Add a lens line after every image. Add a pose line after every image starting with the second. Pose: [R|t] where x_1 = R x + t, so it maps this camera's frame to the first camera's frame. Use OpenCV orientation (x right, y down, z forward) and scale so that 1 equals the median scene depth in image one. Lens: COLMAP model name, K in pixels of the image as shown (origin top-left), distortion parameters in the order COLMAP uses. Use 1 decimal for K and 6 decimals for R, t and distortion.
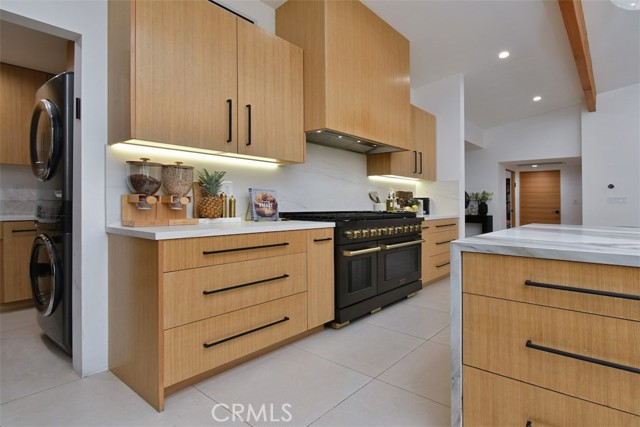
lens RADIAL K [[311.5, 0, 445.7], [0, 311.5, 205.5], [0, 0, 1]] dist [-0.001335, -0.000584]
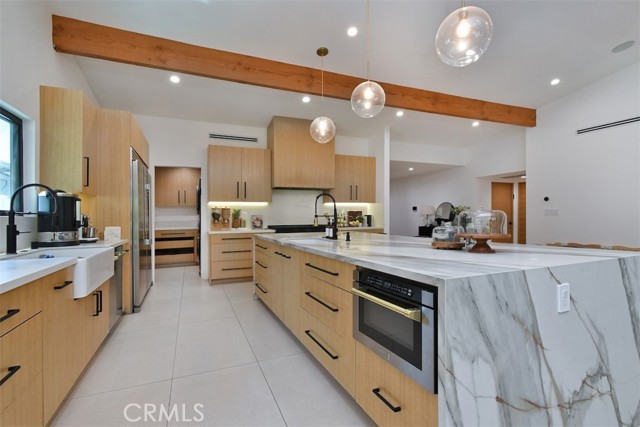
lens RADIAL K [[310.6, 0, 318.1], [0, 310.6, 218.8], [0, 0, 1]] dist [-0.001541, -0.000916]
pose [[0.800498, -0.014609, -0.599157, 1.121061], [0.015965, 0.999868, -0.003049, -0.012892], [0.599123, -0.007124, 0.800626, -0.539520]]
